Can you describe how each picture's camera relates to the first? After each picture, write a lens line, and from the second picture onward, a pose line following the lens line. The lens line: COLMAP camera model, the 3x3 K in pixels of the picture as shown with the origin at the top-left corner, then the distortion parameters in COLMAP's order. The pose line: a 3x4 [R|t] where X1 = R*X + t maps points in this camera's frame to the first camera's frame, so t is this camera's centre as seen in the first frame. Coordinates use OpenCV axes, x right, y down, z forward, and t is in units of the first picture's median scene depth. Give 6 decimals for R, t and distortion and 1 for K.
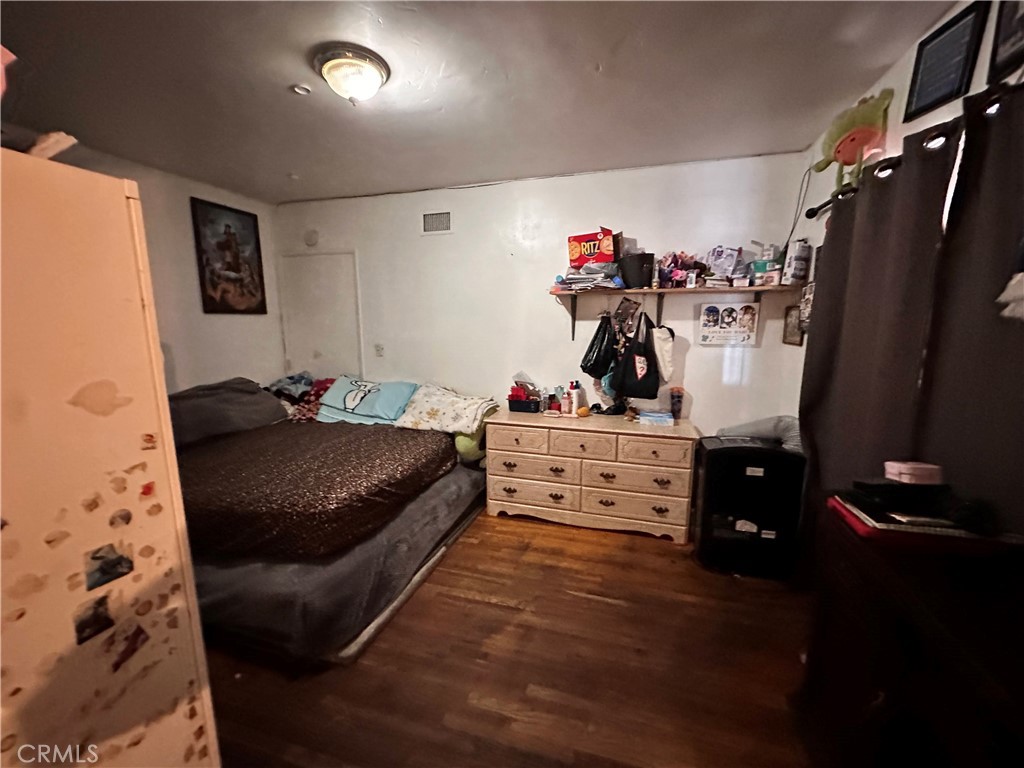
lens RADIAL K [[409.6, 0, 512.0], [0, 409.6, 384.0], [0, 0, 1]] dist [-0.004587, 0.001144]
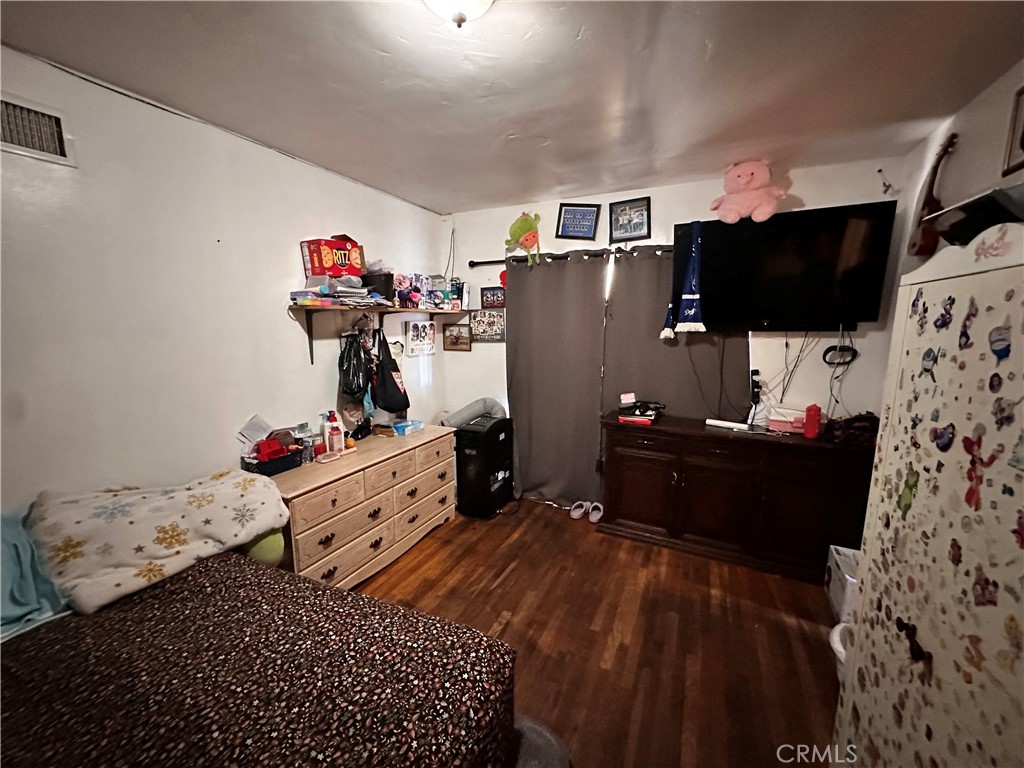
lens RADIAL K [[409.6, 0, 512.0], [0, 409.6, 384.0], [0, 0, 1]] dist [-0.004587, 0.001144]
pose [[0.155929, -0.146792, 0.976800, -0.668556], [0.154329, 0.980372, 0.122693, -0.121511], [-0.975638, 0.131617, 0.175522, 0.543654]]
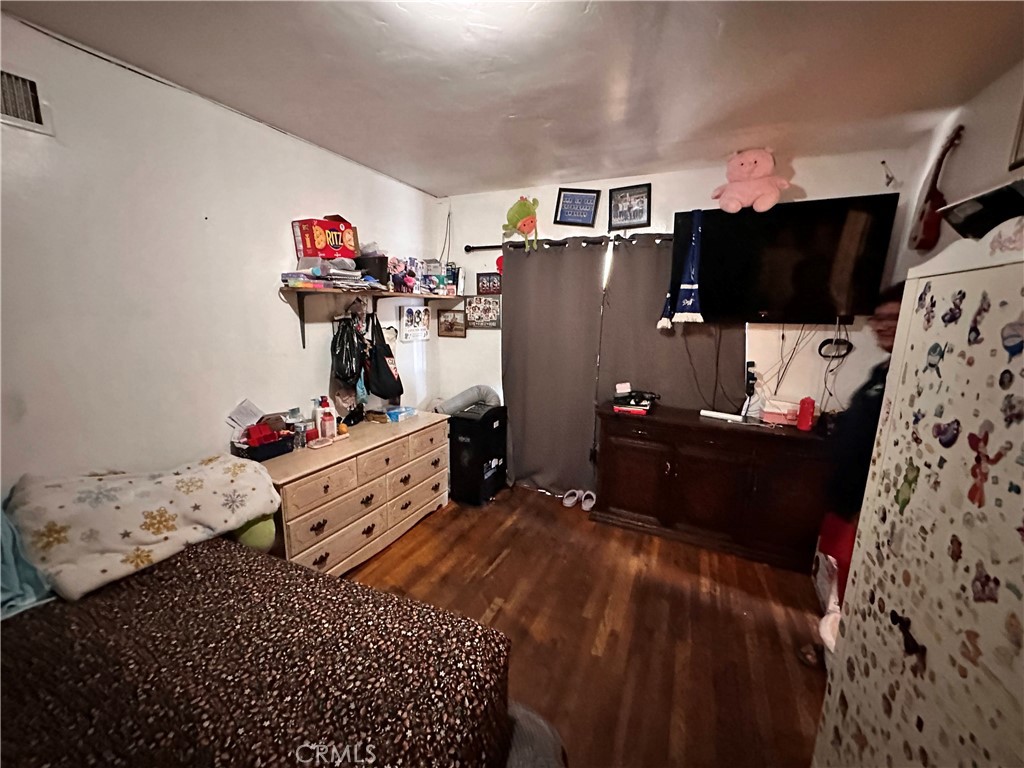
lens RADIAL K [[409.6, 0, 512.0], [0, 409.6, 384.0], [0, 0, 1]] dist [-0.004587, 0.001144]
pose [[0.140796, -0.174069, 0.974616, -0.660313], [0.135836, 0.978509, 0.155141, -0.121924], [-0.980676, 0.110545, 0.161415, 0.551870]]
